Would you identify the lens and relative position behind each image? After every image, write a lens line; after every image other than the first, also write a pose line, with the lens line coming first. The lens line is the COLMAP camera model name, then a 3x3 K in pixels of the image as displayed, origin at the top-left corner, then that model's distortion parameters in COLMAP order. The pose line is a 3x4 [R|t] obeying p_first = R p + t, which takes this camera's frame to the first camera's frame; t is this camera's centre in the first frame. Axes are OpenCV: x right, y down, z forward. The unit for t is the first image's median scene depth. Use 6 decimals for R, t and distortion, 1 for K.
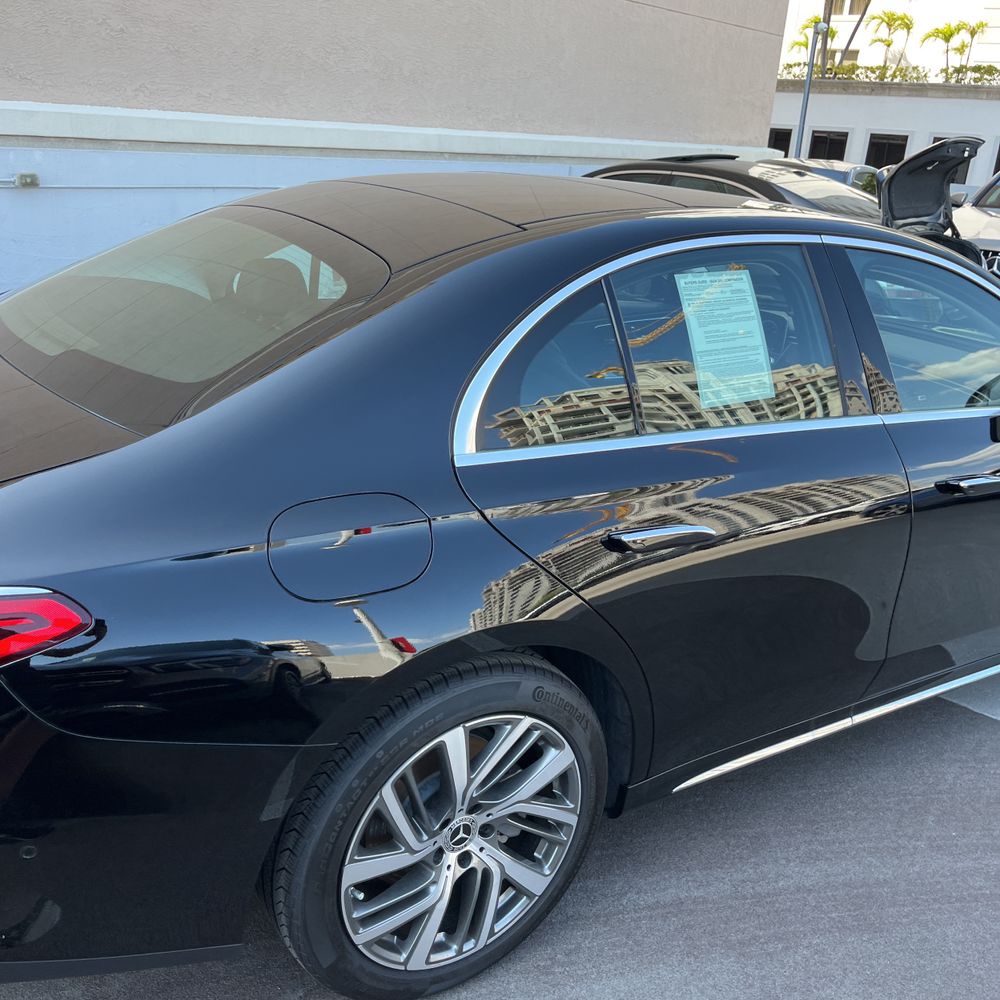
lens RADIAL K [[1022.5, 0, 495.9], [0, 1022.5, 496.0], [0, 0, 1]] dist [0.013552, 0.000000]
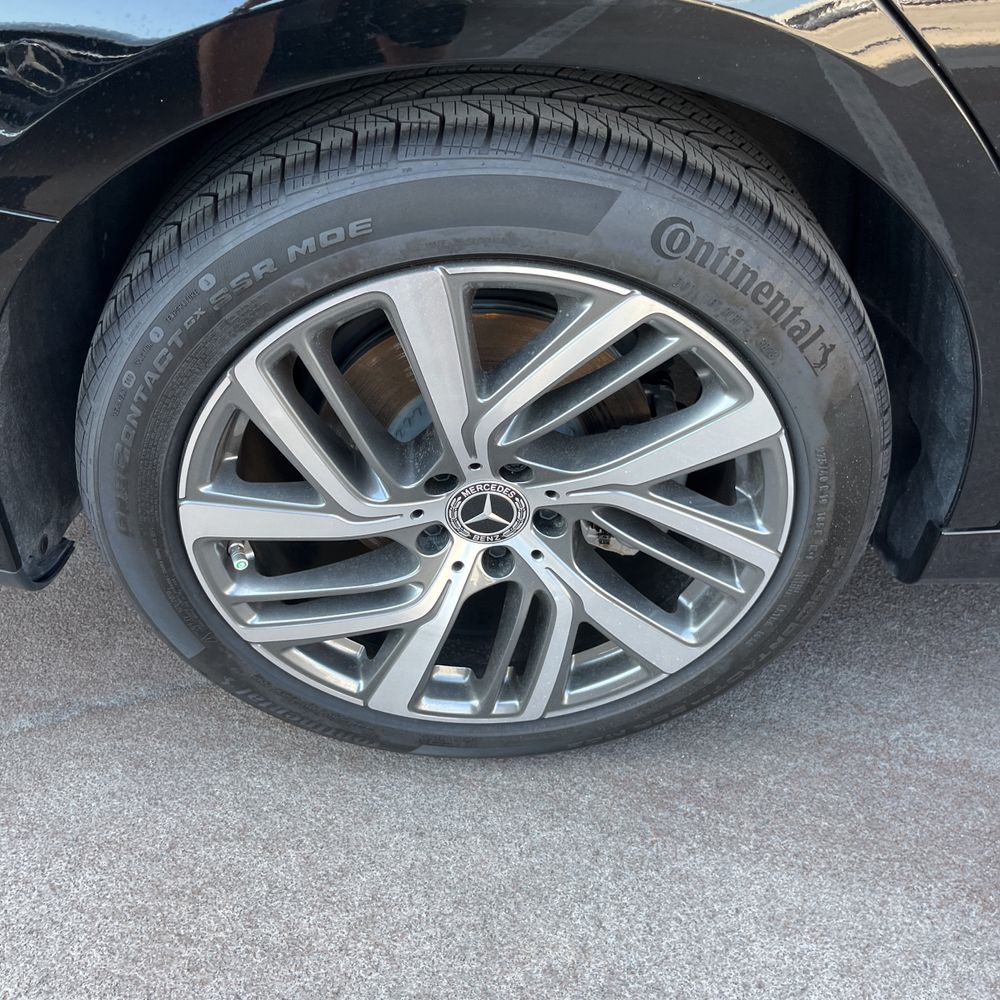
lens RADIAL K [[1022.5, 0, 491.8], [0, 1022.5, 496.0], [0, 0, 1]] dist [0.013552, 0.000000]
pose [[0.838568, 0.296699, -0.456917, 0.171011], [-0.111959, 0.914643, 0.388449, 0.129682], [0.533168, -0.274585, 0.800209, 0.583922]]
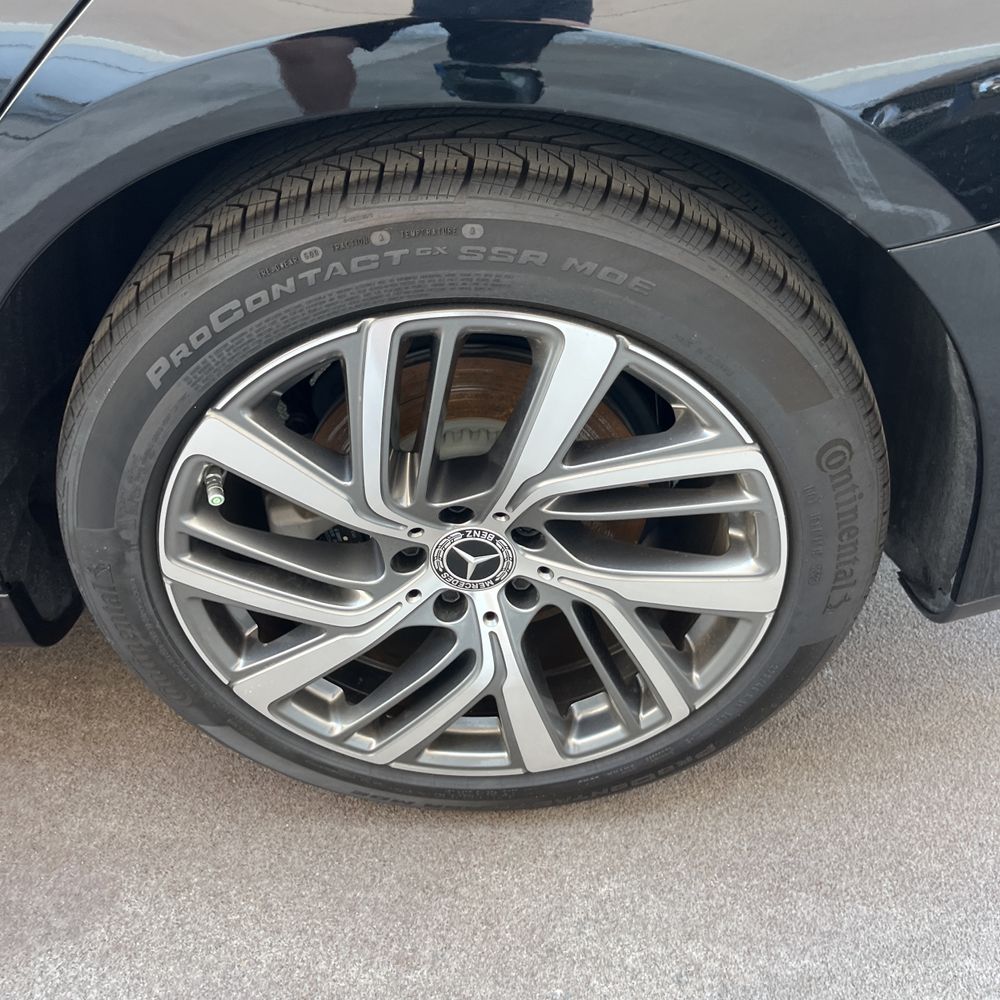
lens RADIAL K [[1022.5, 0, 500.4], [0, 1022.5, 485.7], [0, 0, 1]] dist [0.013552, 0.000000]
pose [[0.830954, 0.294443, -0.472037, 1.393004], [-0.139906, 0.931794, 0.334942, -0.058171], [0.538463, -0.212280, 0.815472, 1.388975]]
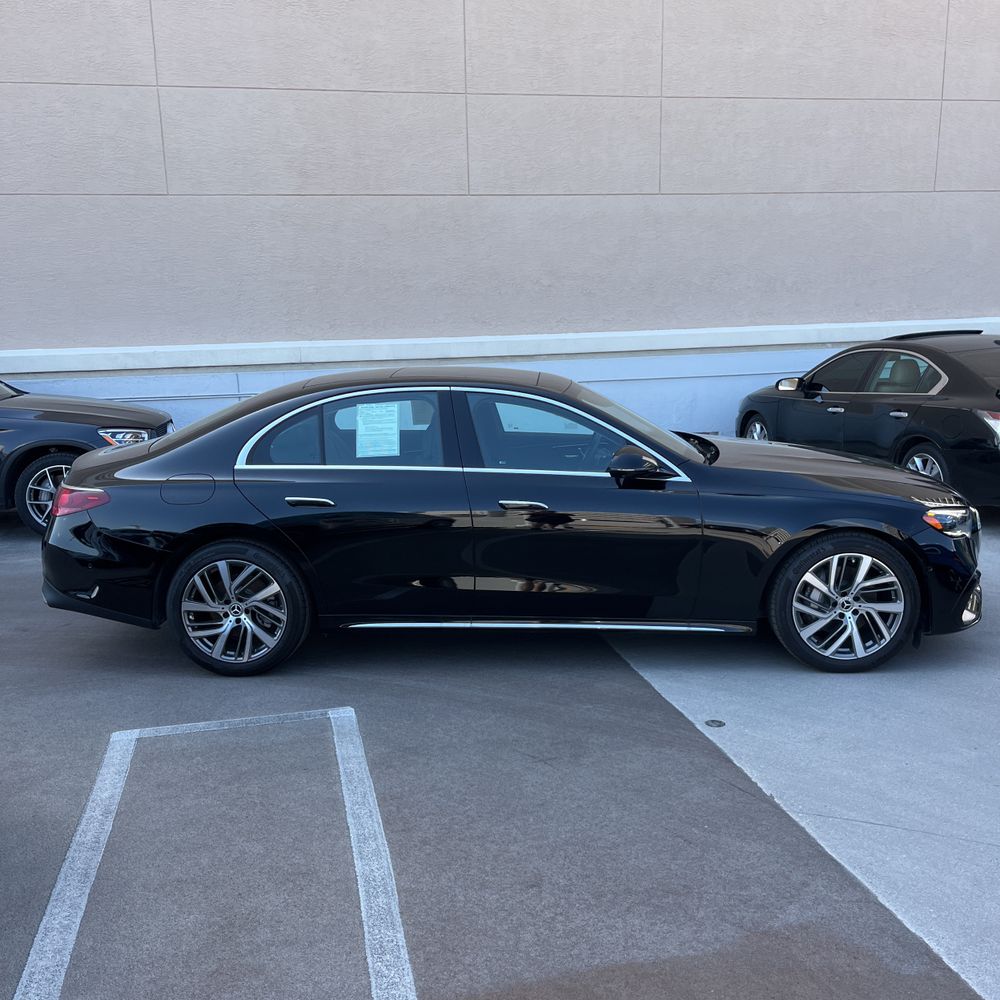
lens RADIAL K [[1022.5, 0, 512.1], [0, 1022.5, 496.6], [0, 0, 1]] dist [0.013552, 0.000000]
pose [[0.805031, 0.014186, -0.593063, 1.983961], [-0.122669, 0.982088, -0.143021, 0.313033], [0.580411, 0.187887, 0.792352, -0.699542]]
